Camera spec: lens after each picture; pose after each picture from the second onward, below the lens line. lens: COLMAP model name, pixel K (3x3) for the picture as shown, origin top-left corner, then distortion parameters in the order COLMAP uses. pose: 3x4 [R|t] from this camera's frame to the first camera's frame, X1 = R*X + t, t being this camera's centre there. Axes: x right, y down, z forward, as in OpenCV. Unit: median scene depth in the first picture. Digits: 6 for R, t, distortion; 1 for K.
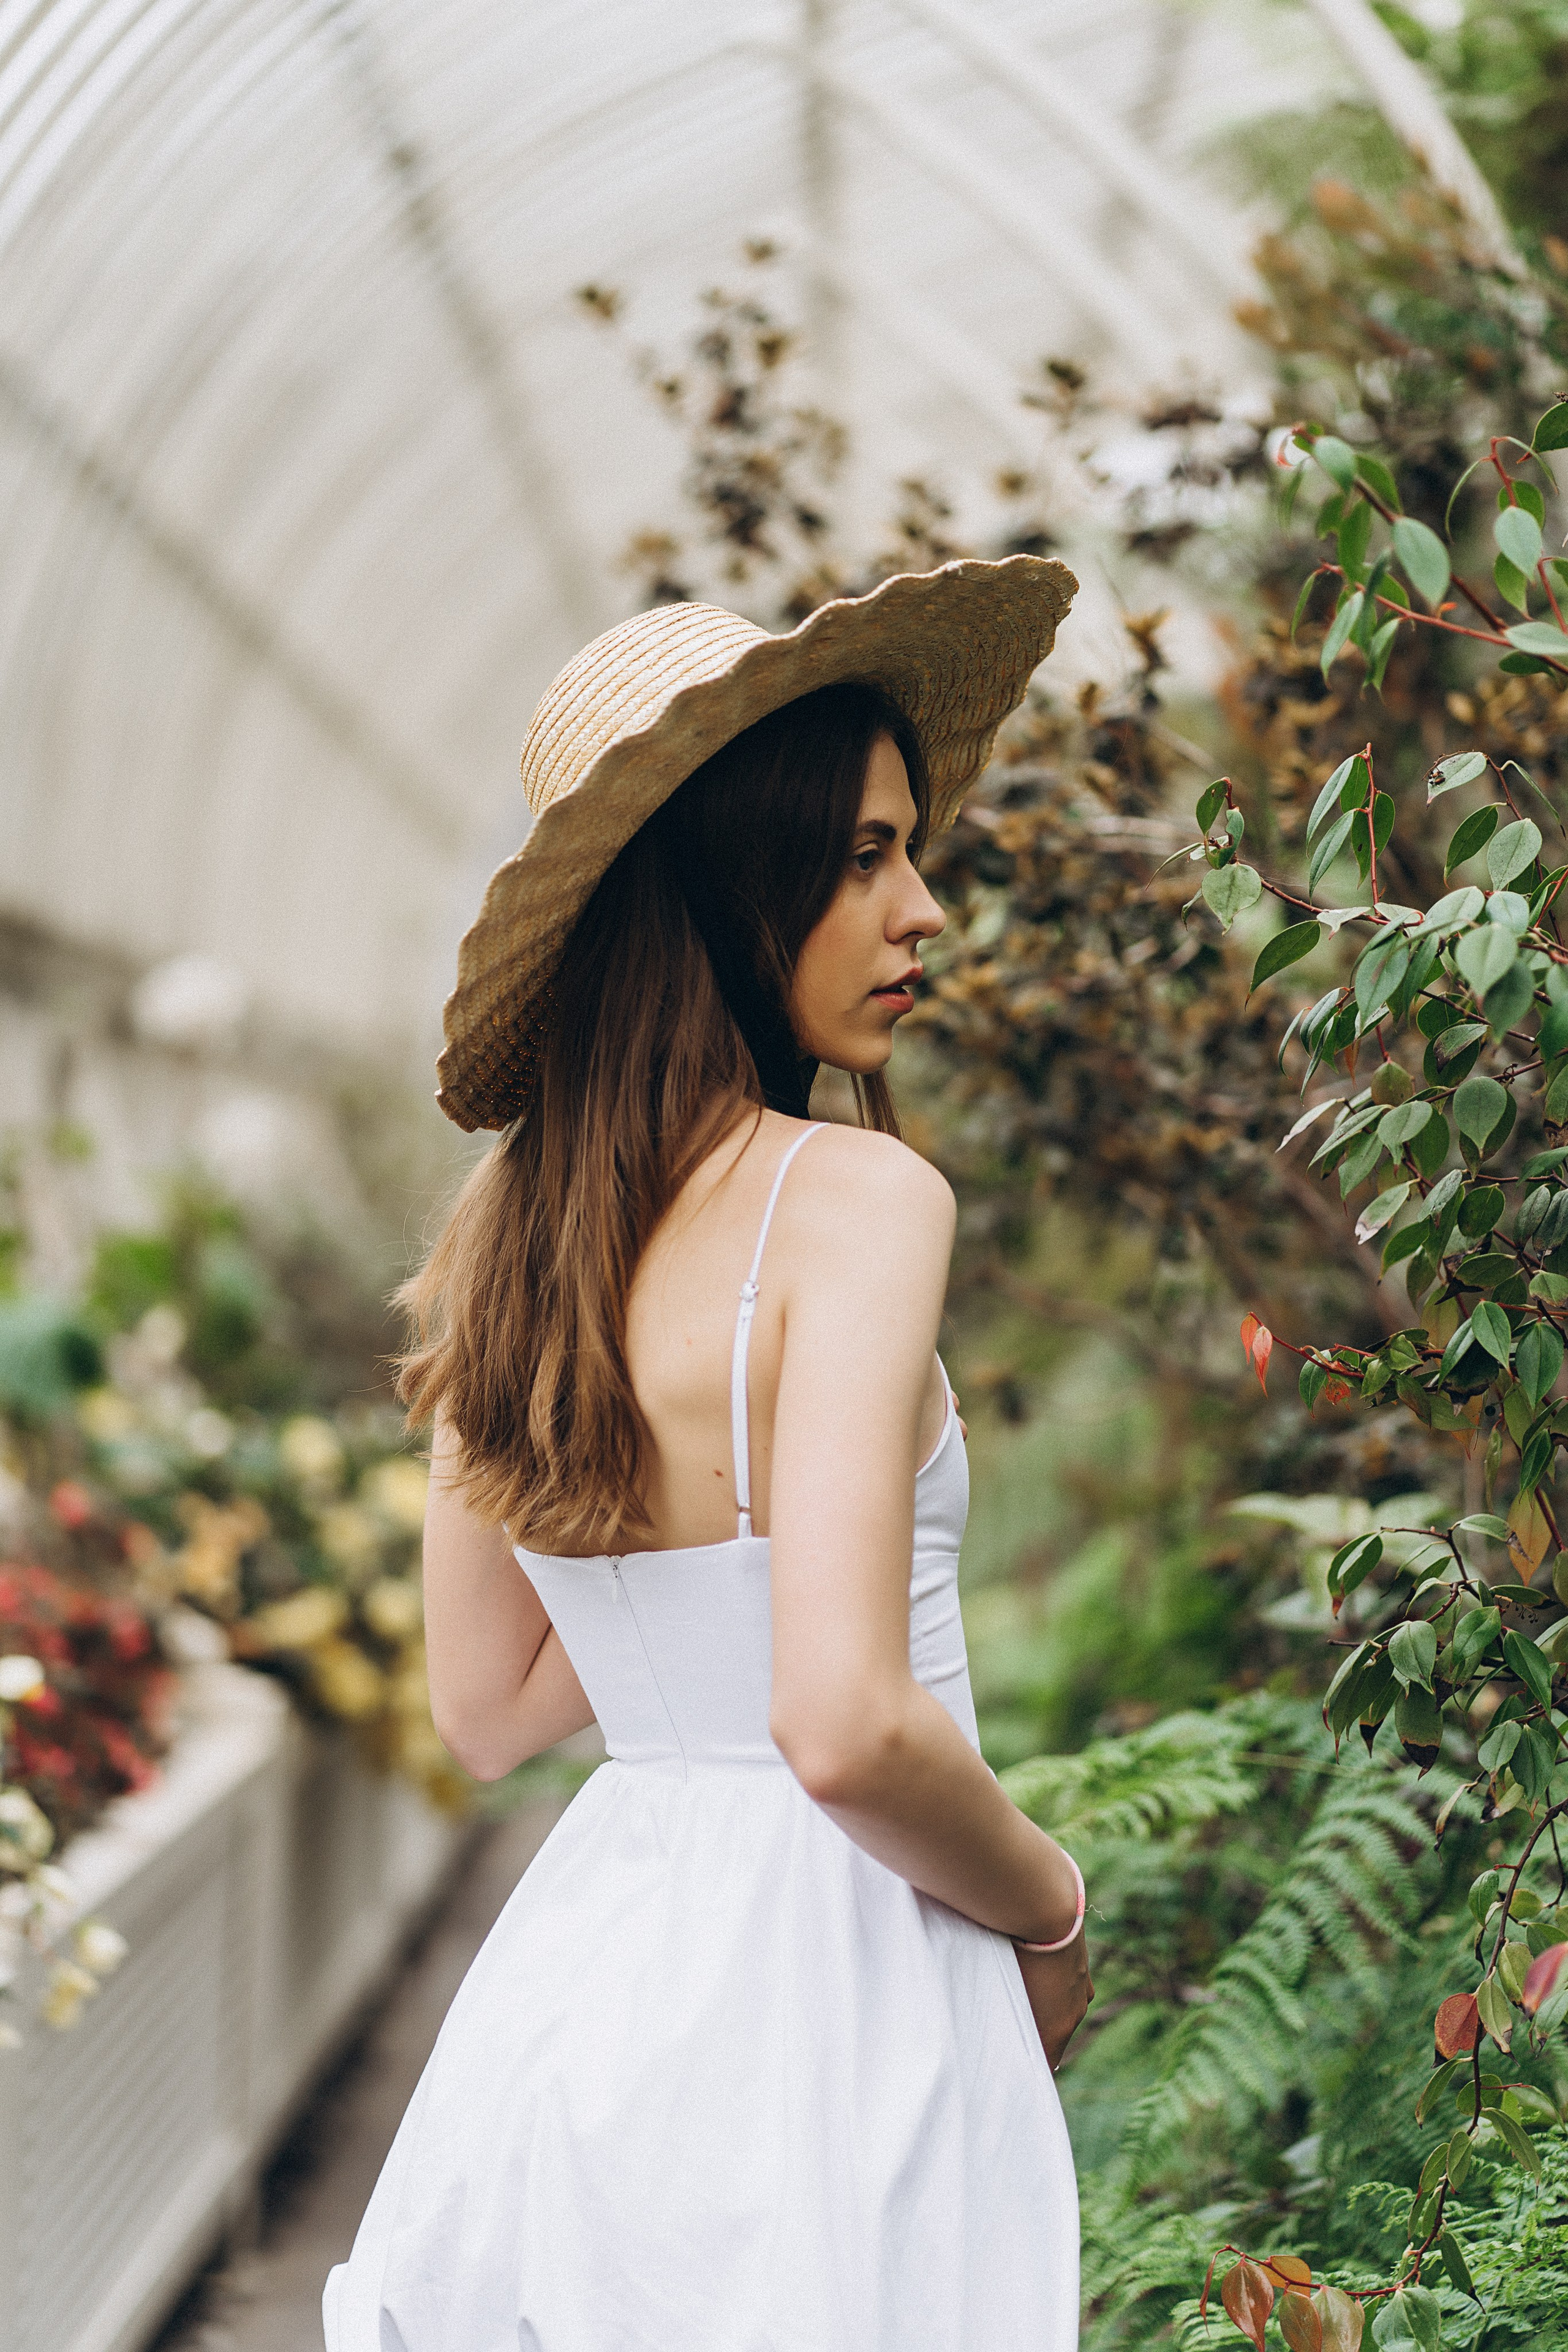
lens RADIAL K [[5639.8, 0, 785.3], [0, 5639.8, 1171.3], [0, 0, 1]] dist [0.250135, 0.000000]
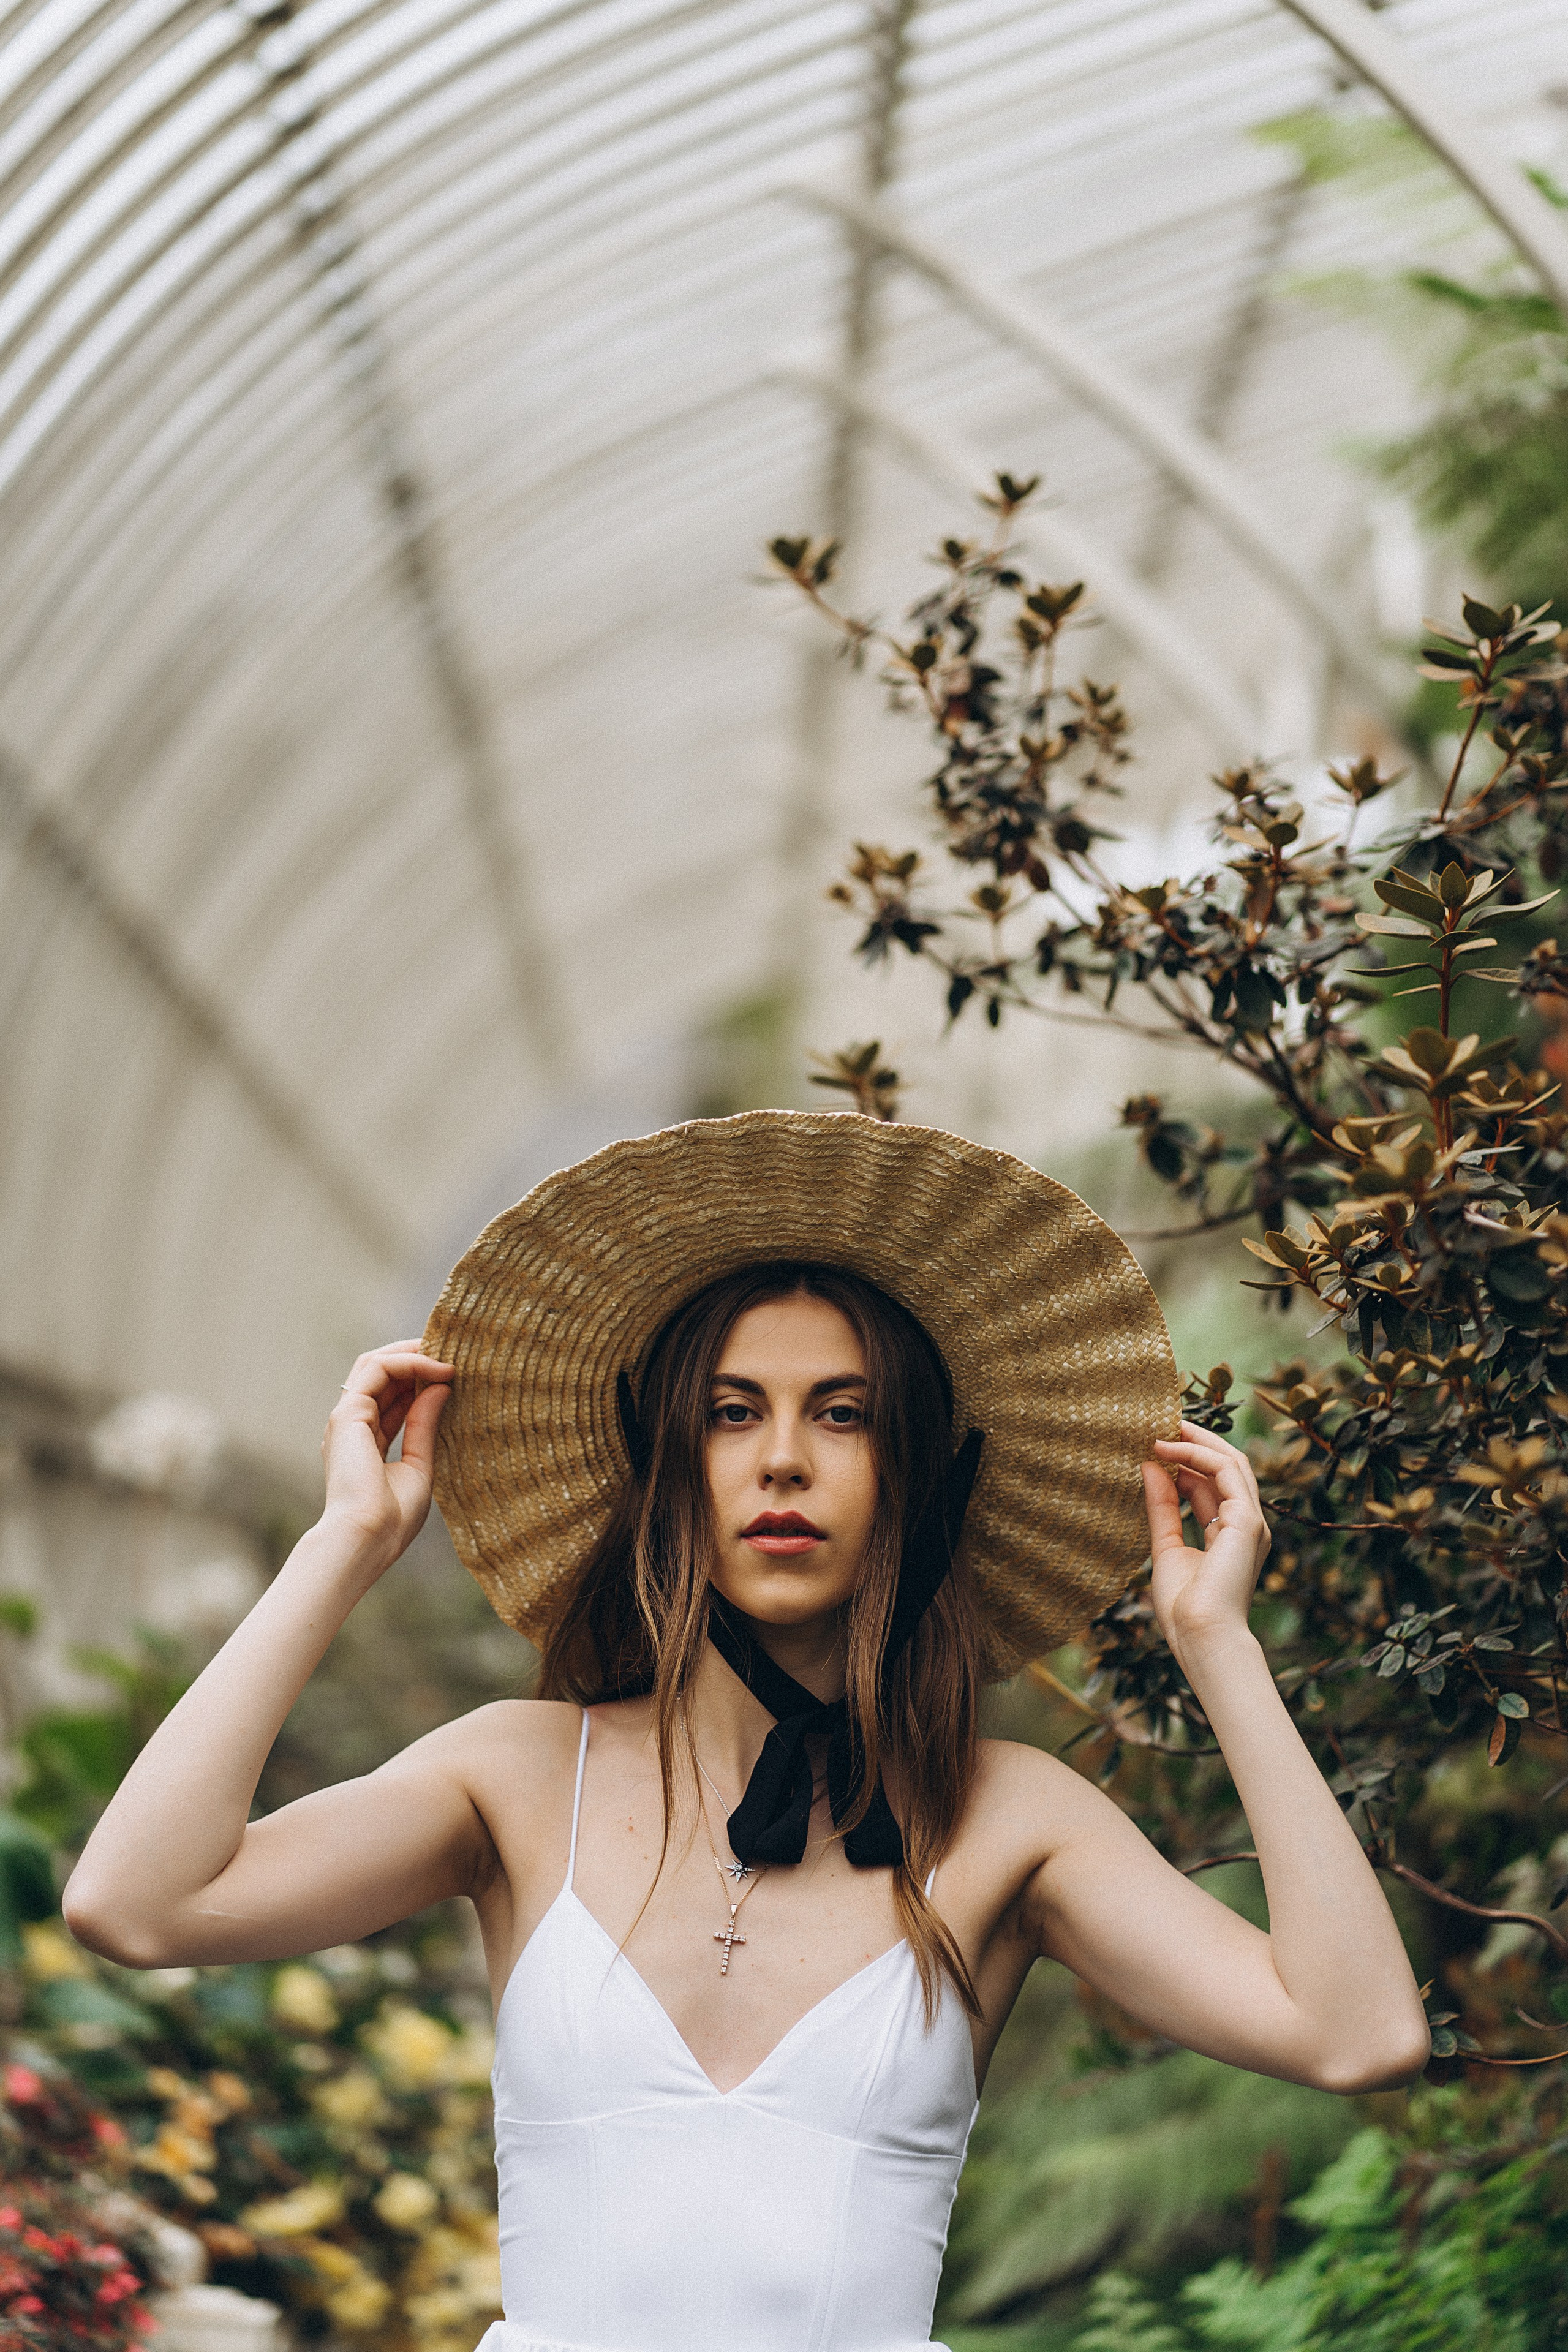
lens RADIAL K [[5639.8, 0, 780.8], [0, 5639.8, 1177.9], [0, 0, 1]] dist [0.250135, 0.000000]
pose [[0.999716, 0.012475, 0.020319, -0.025241], [-0.010960, 0.997270, -0.073030, -0.007465], [-0.021175, 0.072786, 0.997123, 0.128263]]
